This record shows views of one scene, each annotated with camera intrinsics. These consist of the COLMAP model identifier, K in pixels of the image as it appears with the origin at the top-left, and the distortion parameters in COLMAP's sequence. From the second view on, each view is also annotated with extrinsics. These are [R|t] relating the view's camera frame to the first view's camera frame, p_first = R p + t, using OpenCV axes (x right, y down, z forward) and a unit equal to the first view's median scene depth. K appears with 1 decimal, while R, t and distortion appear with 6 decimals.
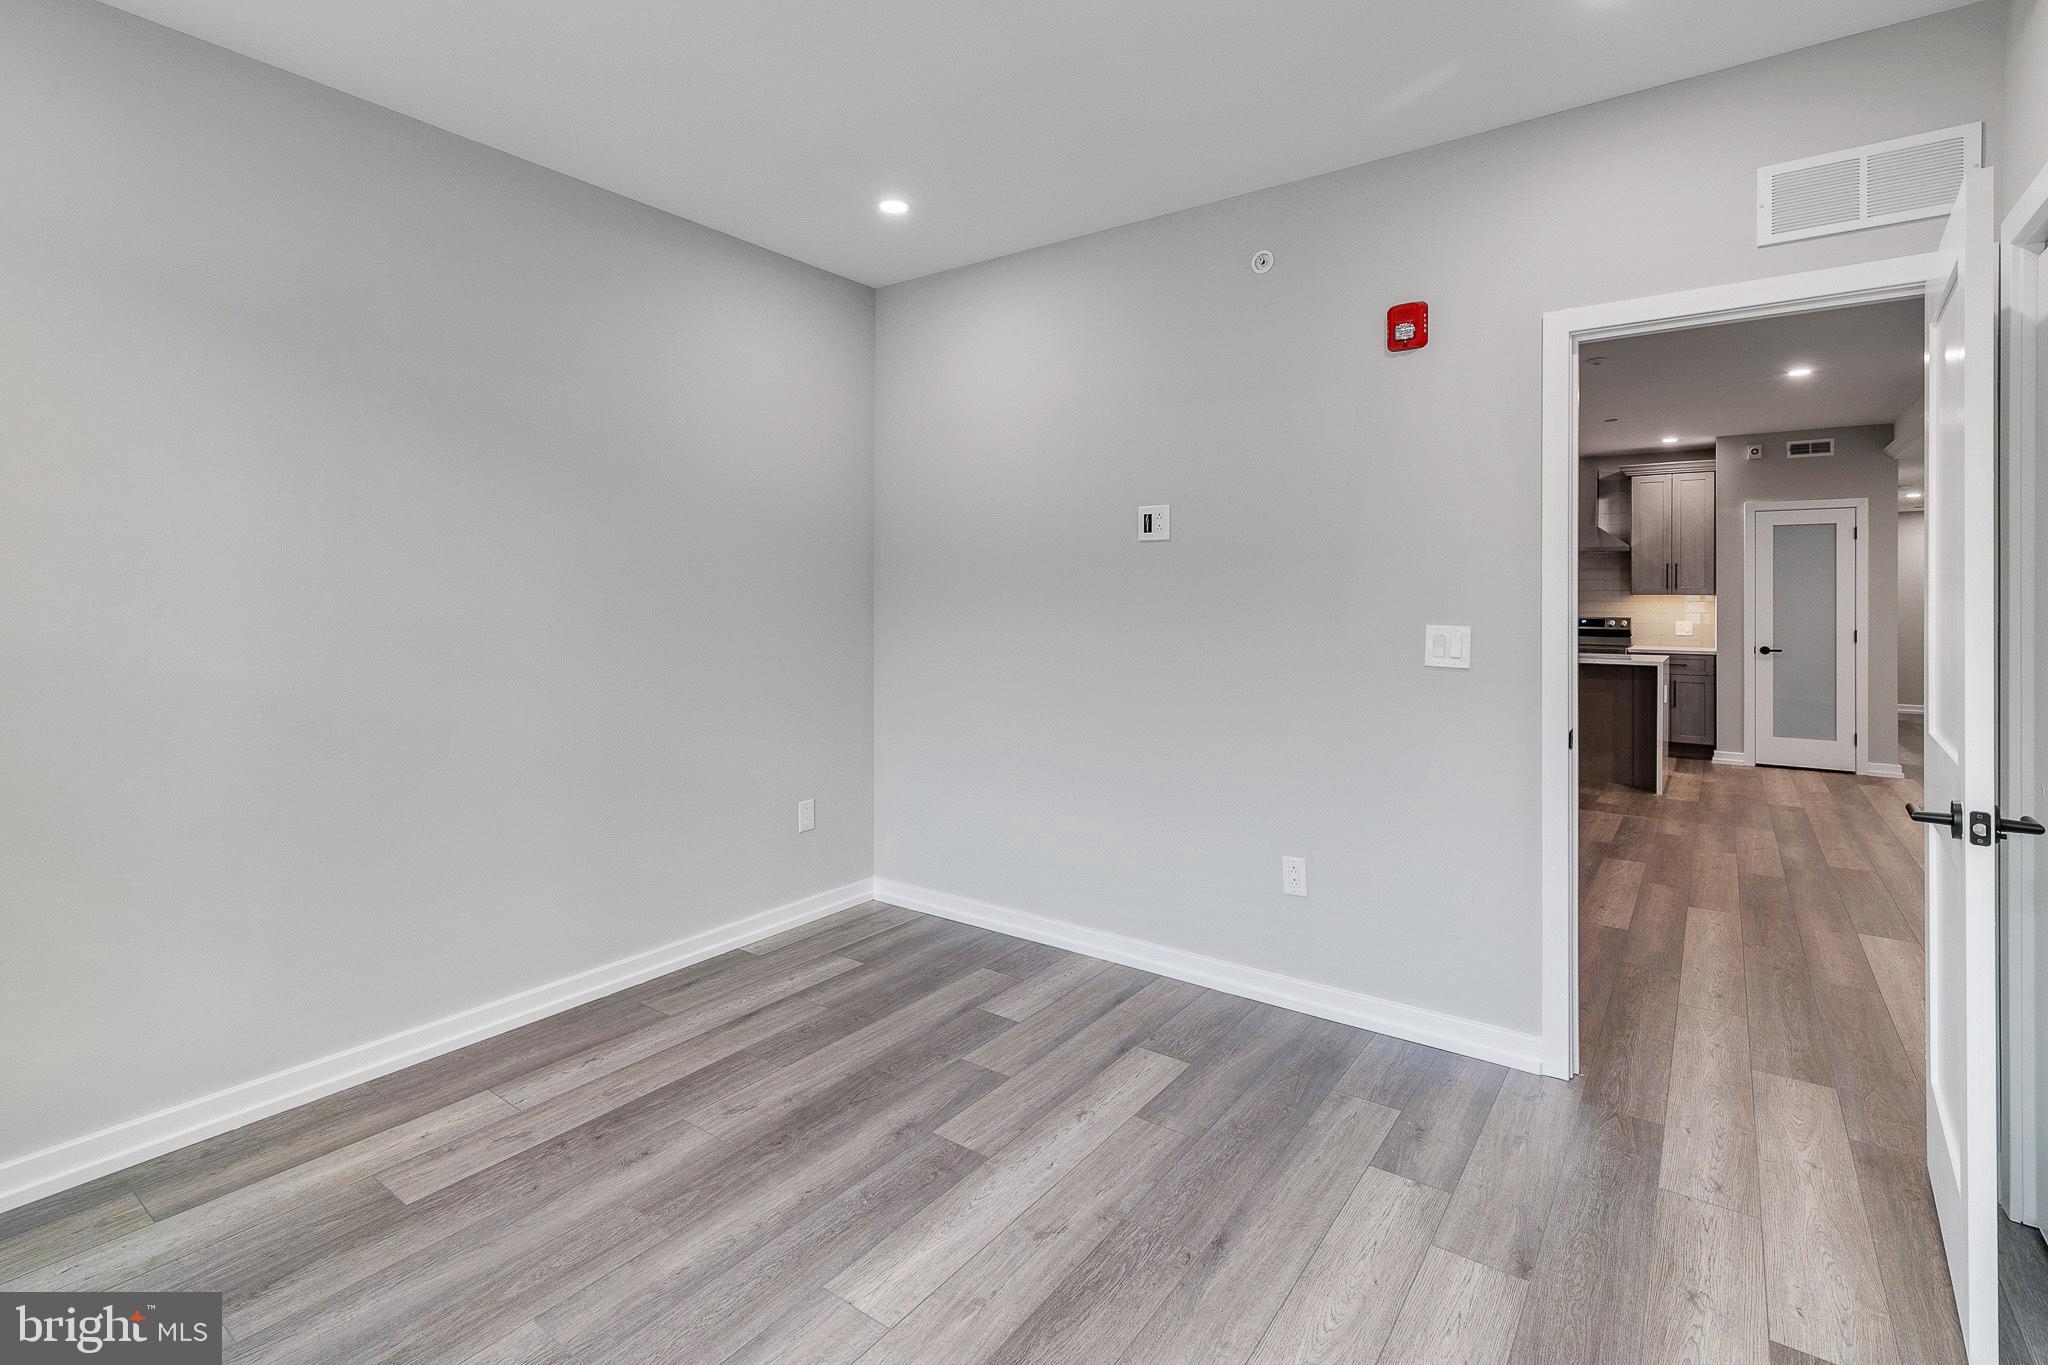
lens RADIAL K [[940.5, 0, 1035.4], [0, 940.5, 600.9], [0, 0, 1]] dist [0.011063, -0.001639]
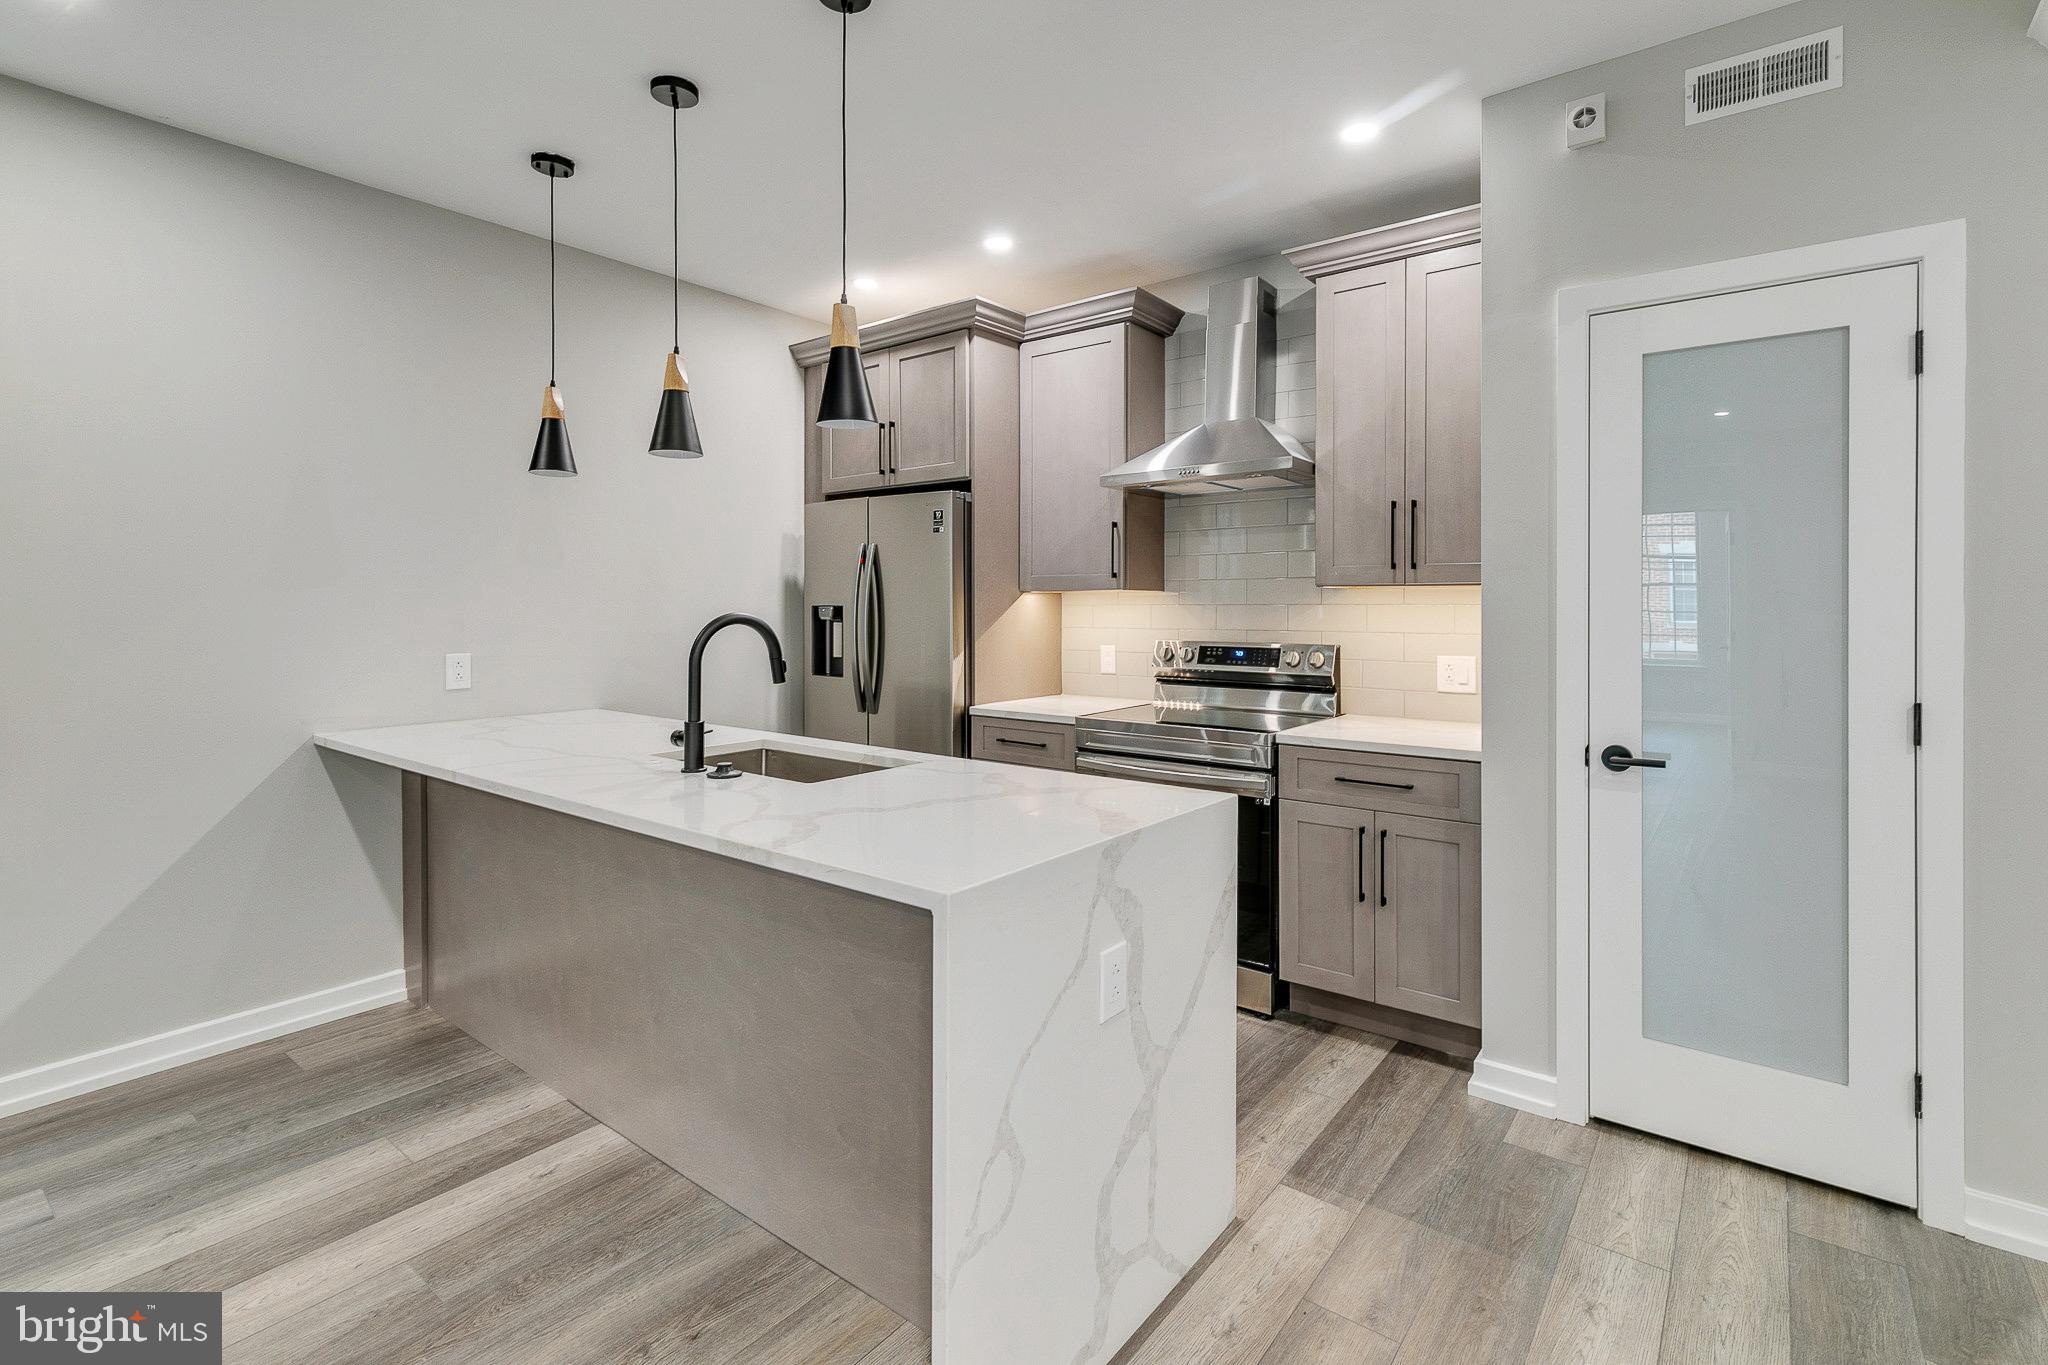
lens RADIAL K [[940.5, 0, 1039.3], [0, 940.5, 613.1], [0, 0, 1]] dist [0.011063, -0.001639]
pose [[0.998974, -0.002033, -0.045235, 0.594077], [0.002253, 0.999986, 0.004800, 0.002730], [0.045224, -0.004897, 0.998965, 0.679580]]
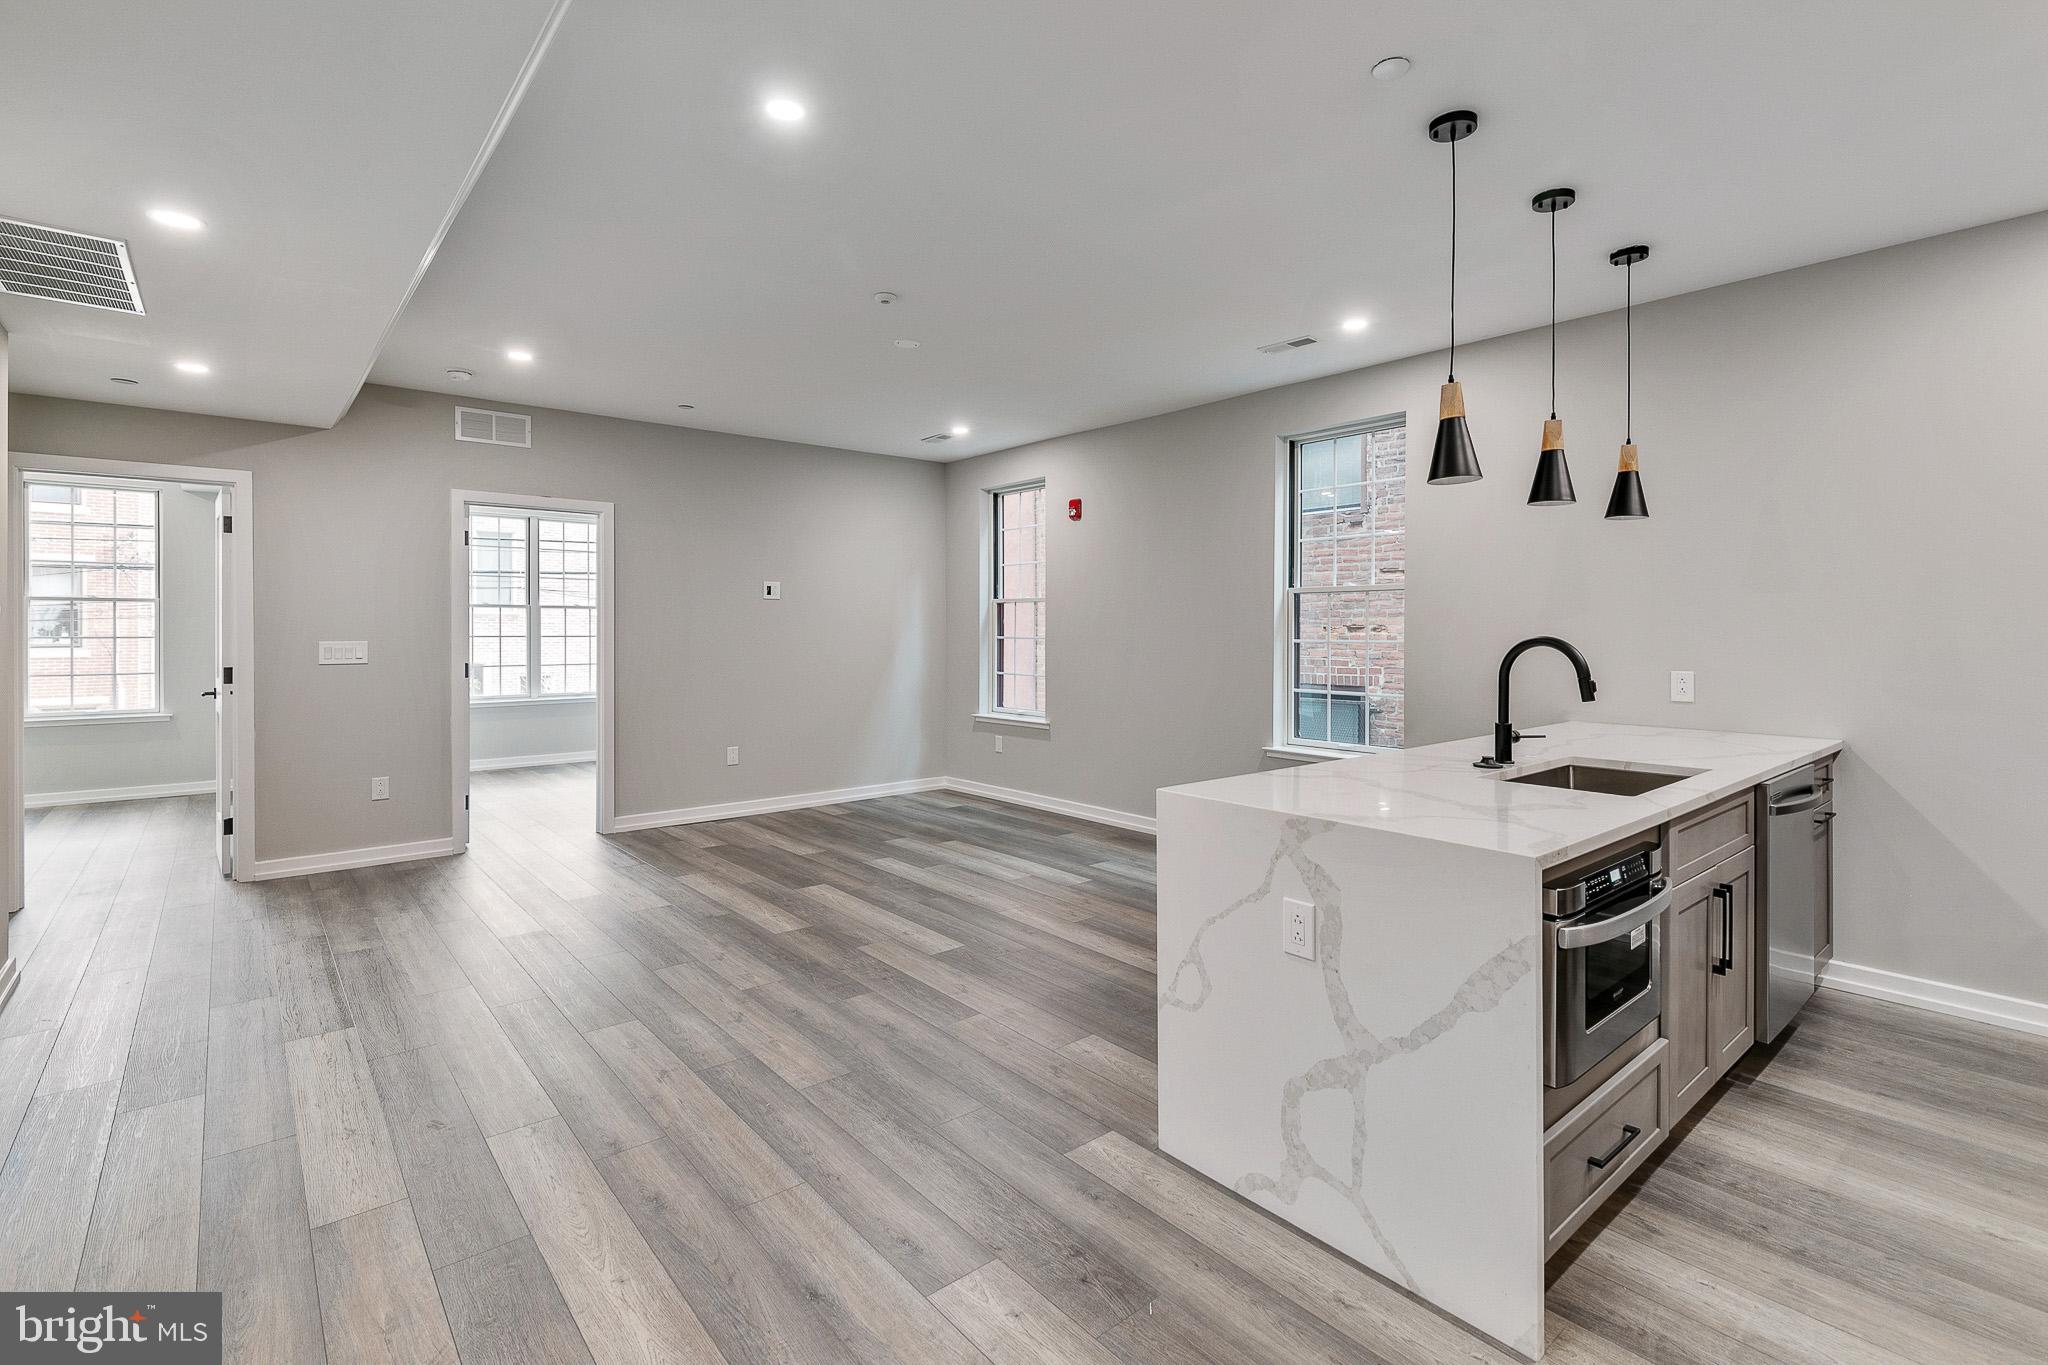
lens RADIAL K [[940.5, 0, 1023.6], [0, 940.5, 638.6], [0, 0, 1]] dist [0.011063, -0.001639]
pose [[-0.257599, 0.007473, -0.966223, 0.886125], [-0.002083, 0.999963, 0.008290, 0.002223], [0.966250, 0.004148, -0.257574, 0.889962]]
